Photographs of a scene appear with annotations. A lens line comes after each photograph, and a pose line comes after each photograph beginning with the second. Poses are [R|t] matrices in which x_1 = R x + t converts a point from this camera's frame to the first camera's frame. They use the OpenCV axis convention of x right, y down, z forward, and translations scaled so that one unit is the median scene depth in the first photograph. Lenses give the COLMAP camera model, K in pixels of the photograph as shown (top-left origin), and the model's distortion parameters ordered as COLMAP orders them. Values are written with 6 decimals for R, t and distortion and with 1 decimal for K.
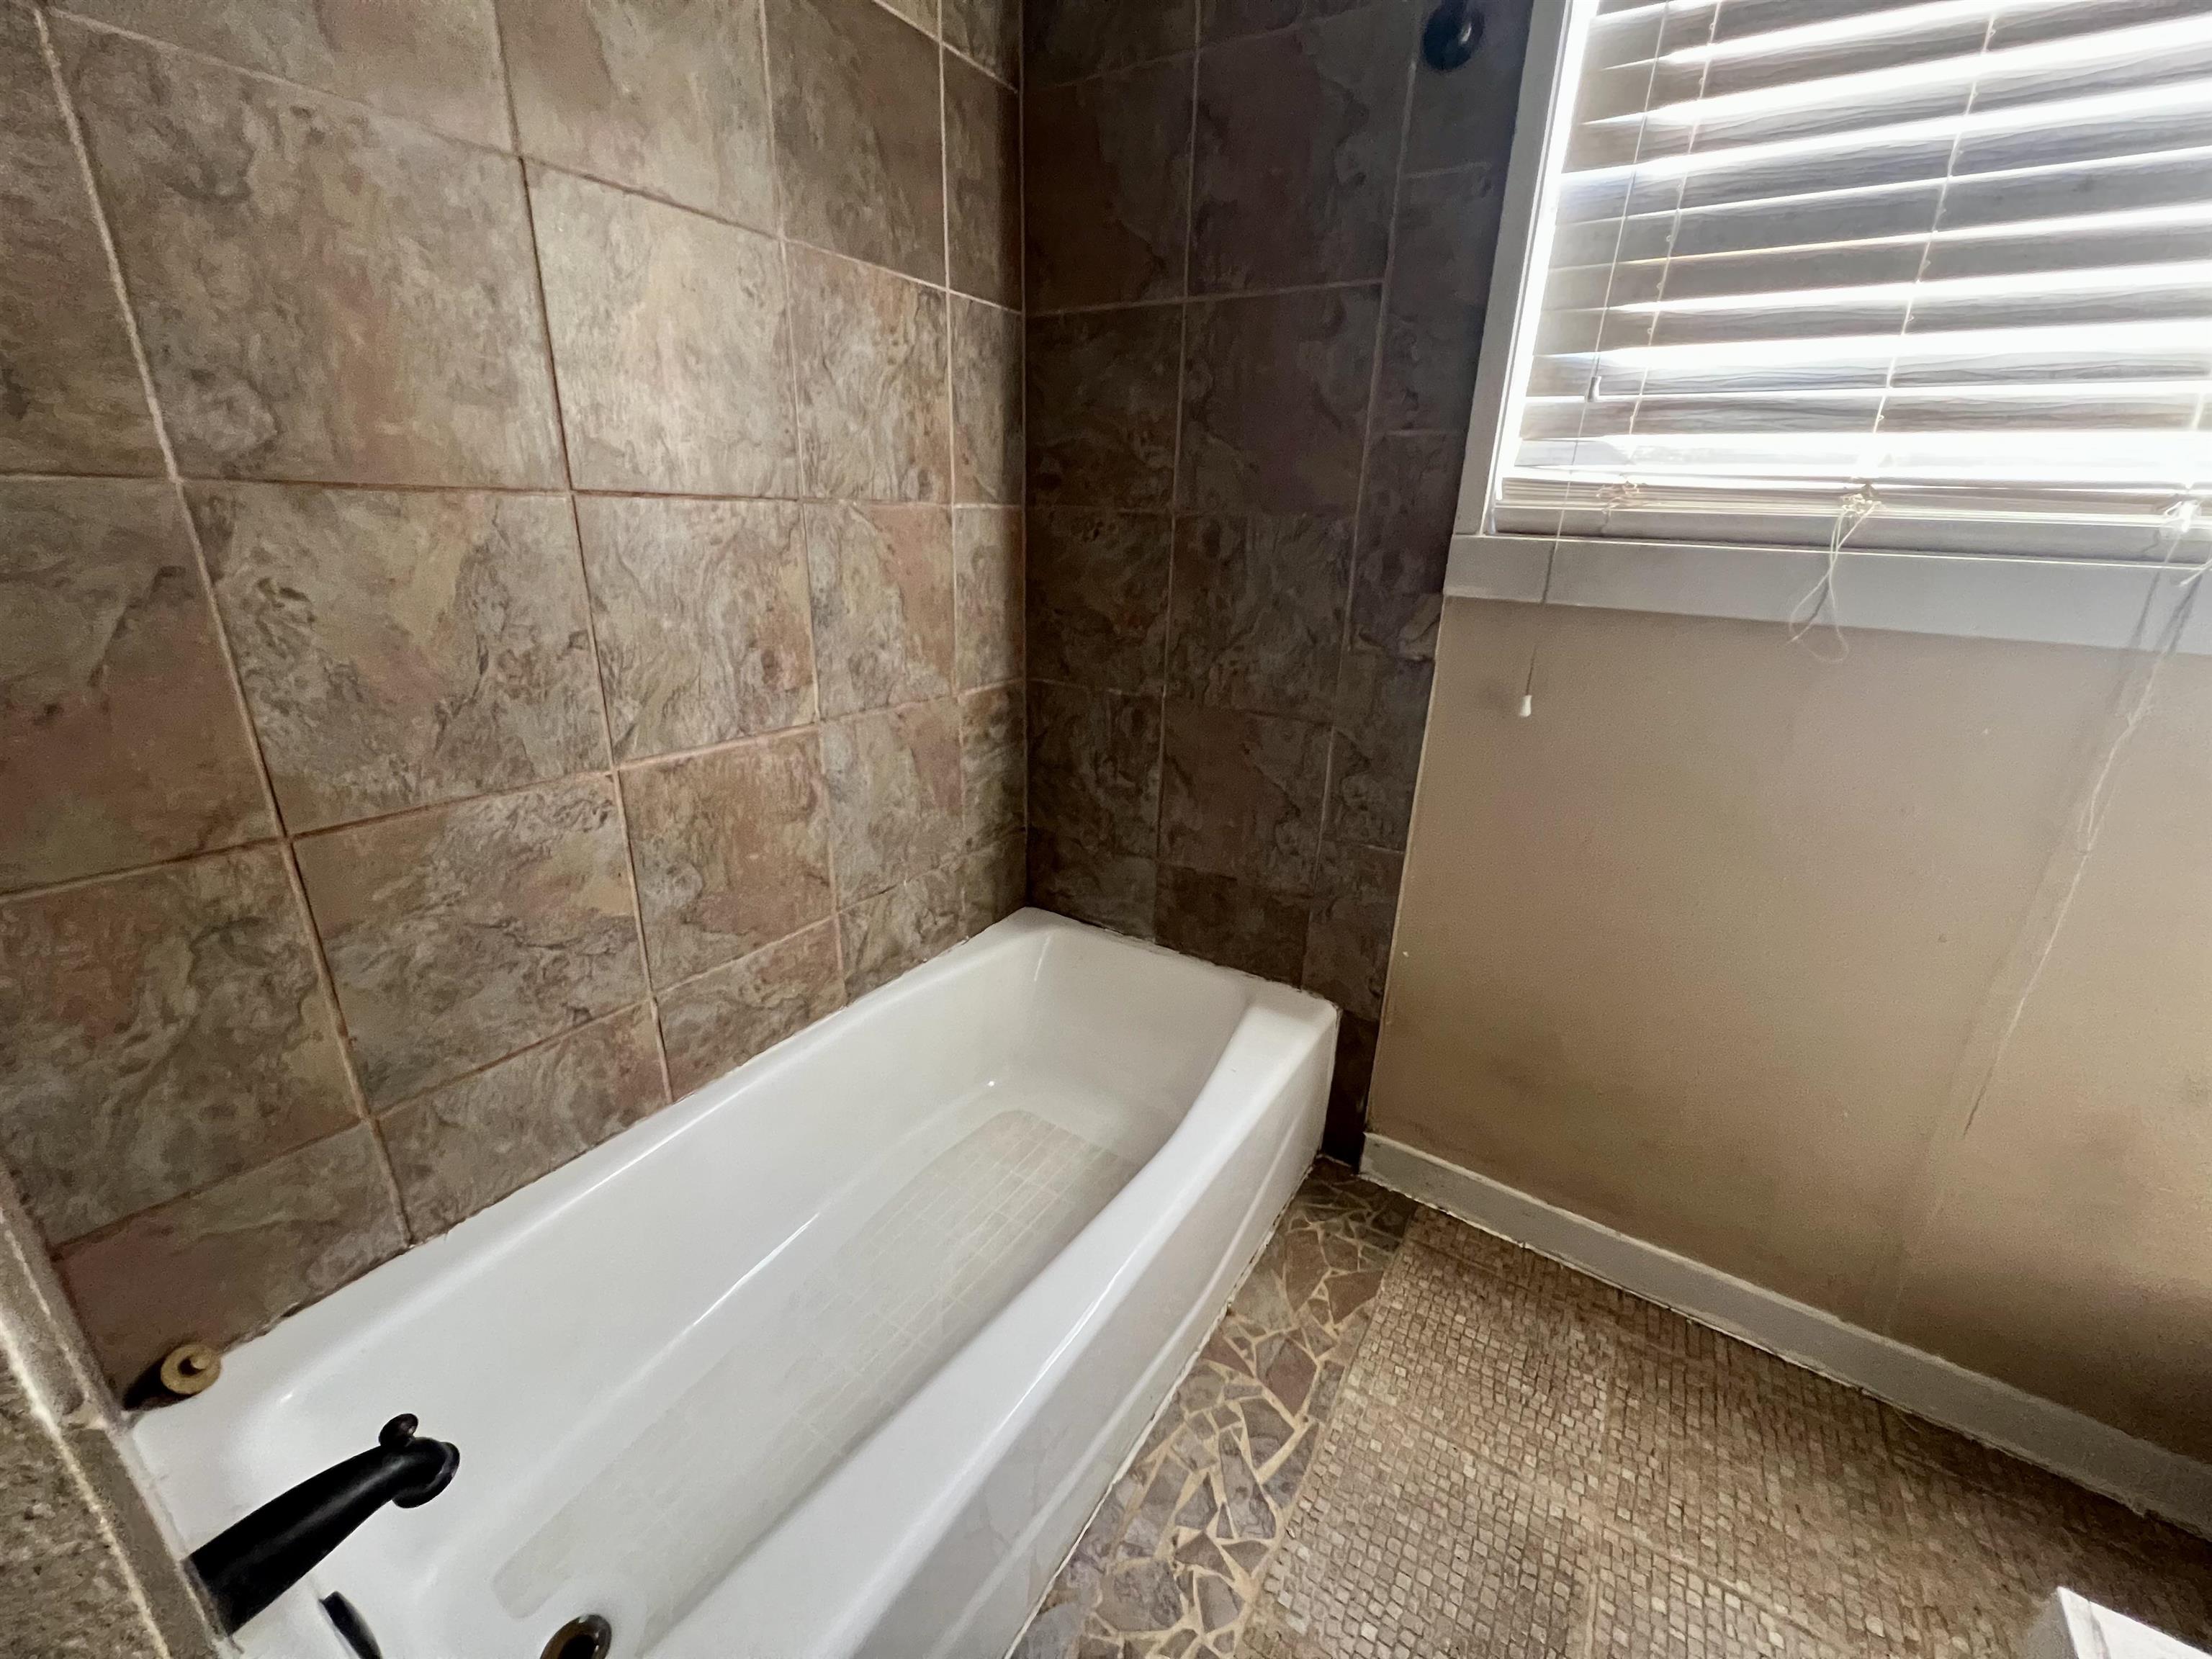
lens RADIAL K [[890.3, 0, 1112.8], [0, 890.3, 828.6], [0, 0, 1]] dist [-0.004775, 0.000200]
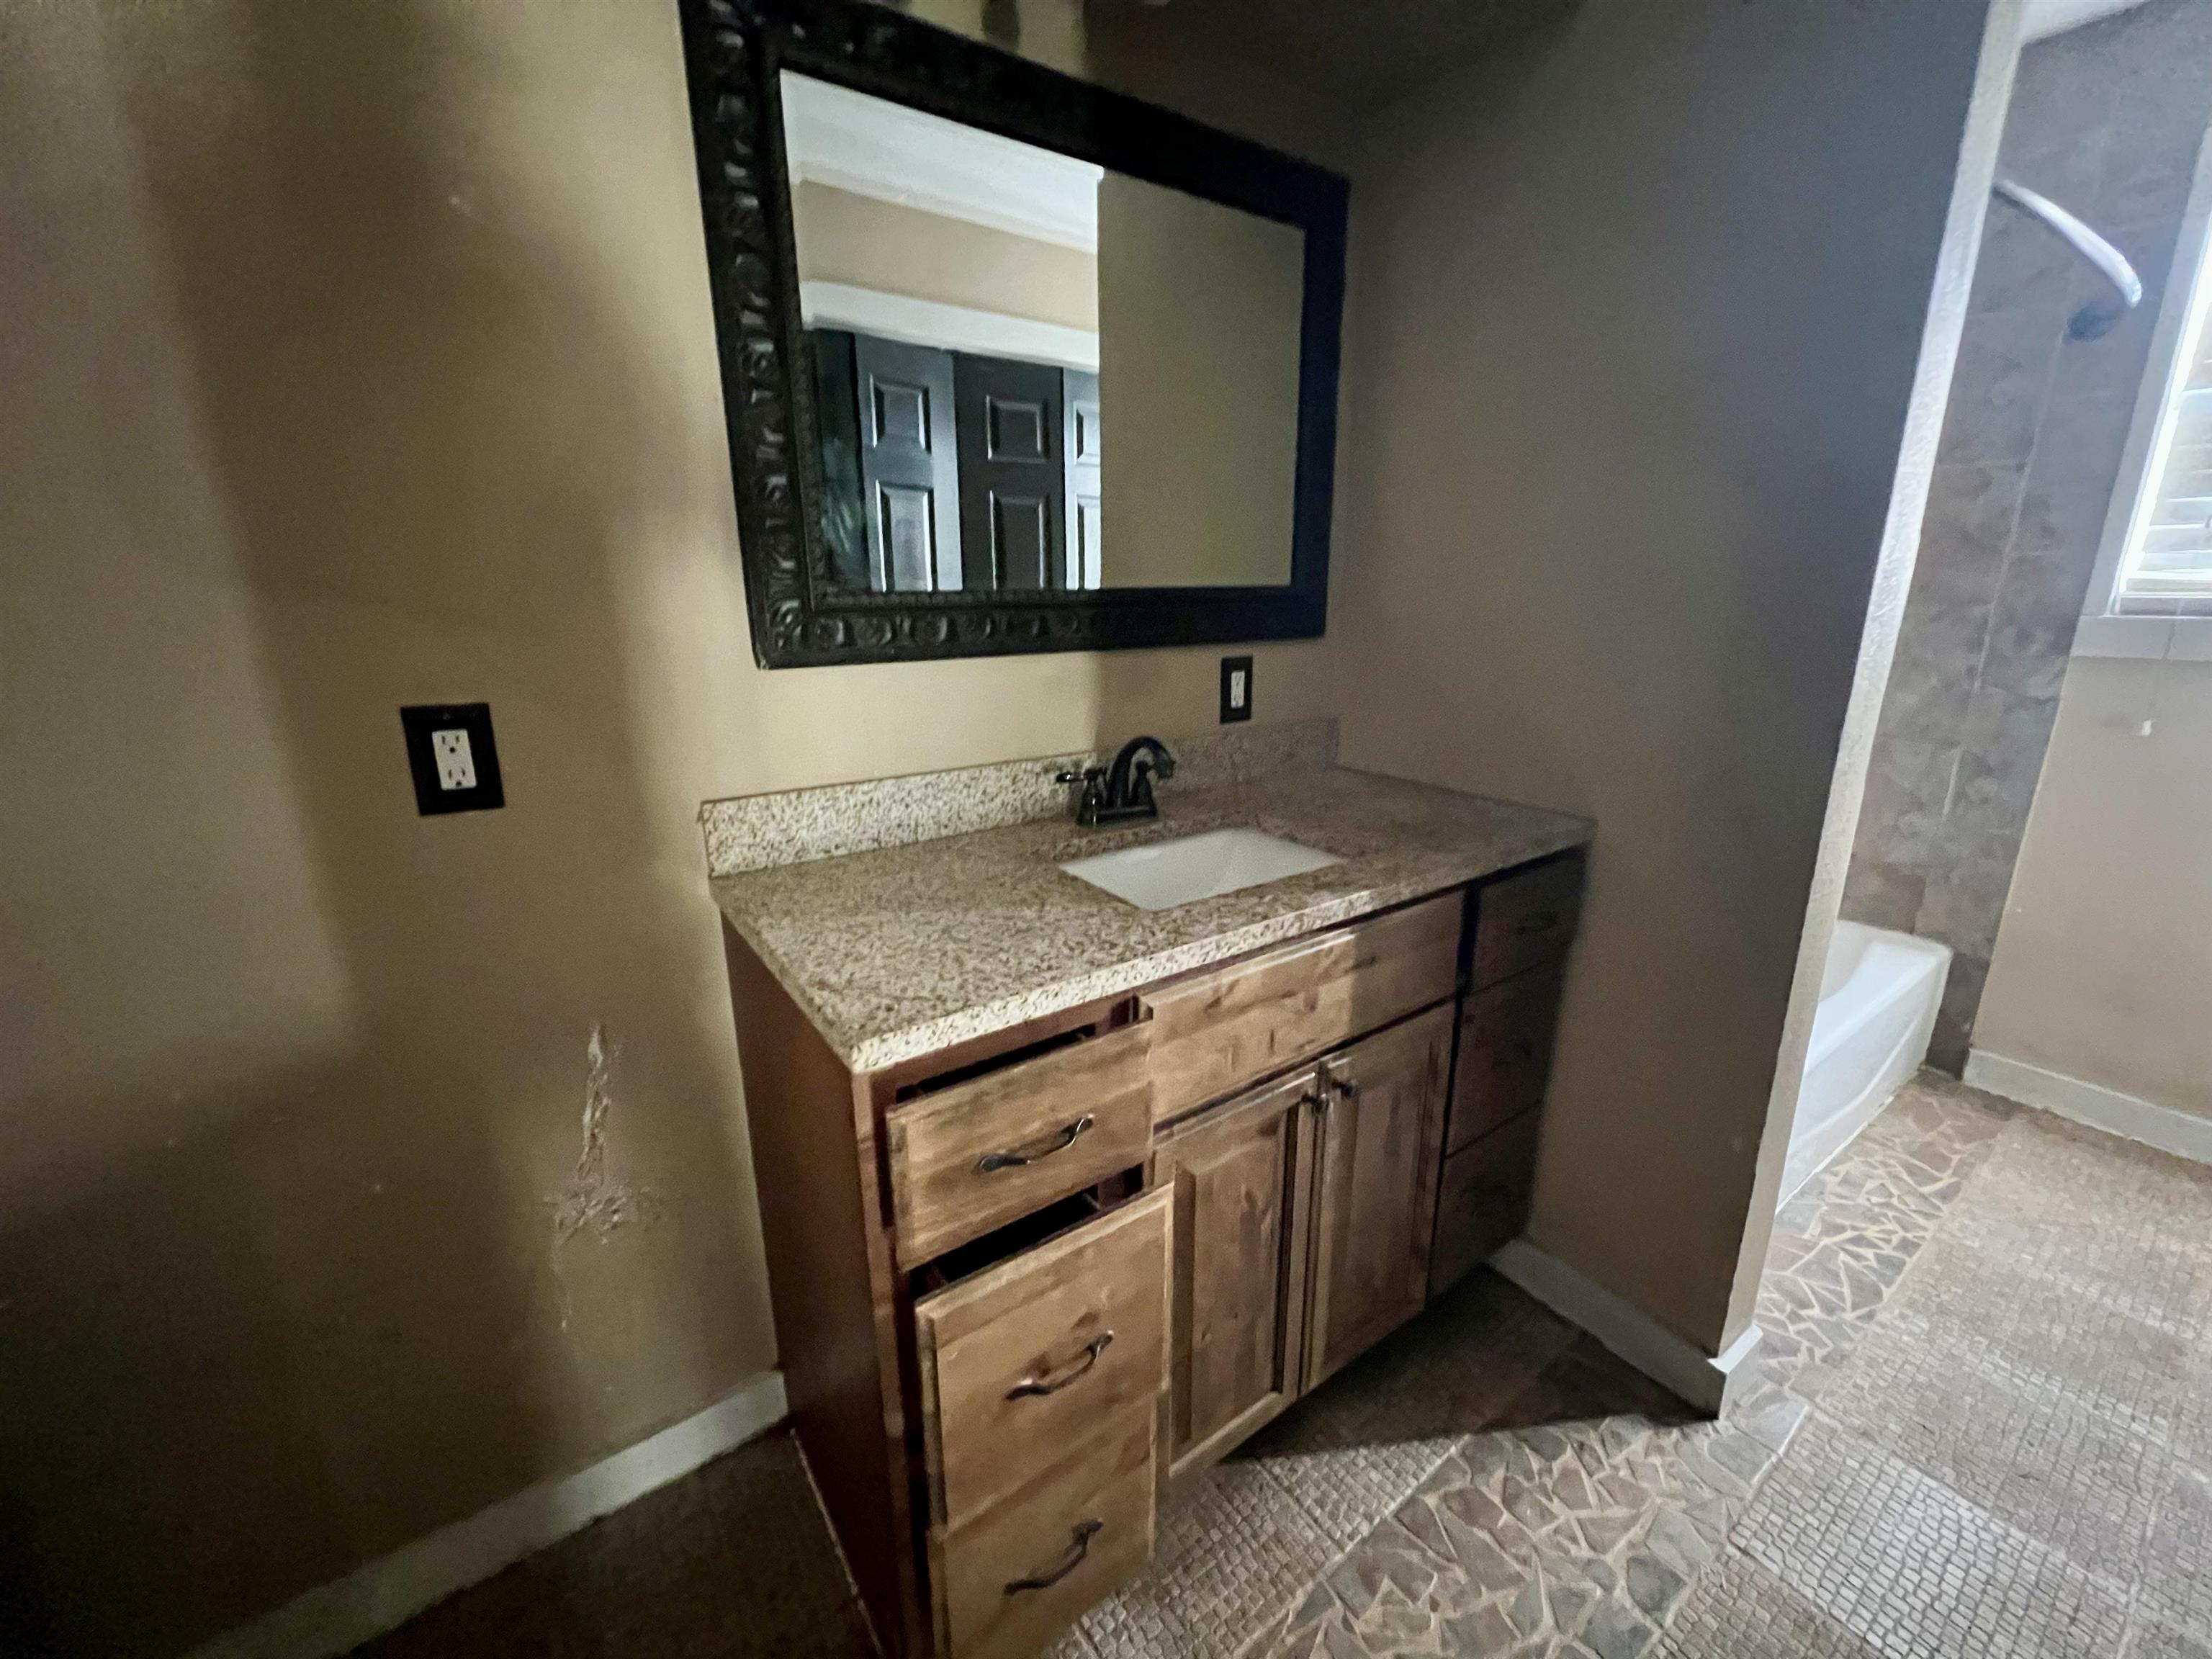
lens RADIAL K [[890.3, 0, 1102.8], [0, 890.3, 825.0], [0, 0, 1]] dist [-0.004775, 0.000200]
pose [[0.922368, 0.057753, -0.381971, -0.504869], [-0.090708, 0.993496, -0.068825, 0.251688], [0.375512, 0.098130, 0.921608, -0.885670]]
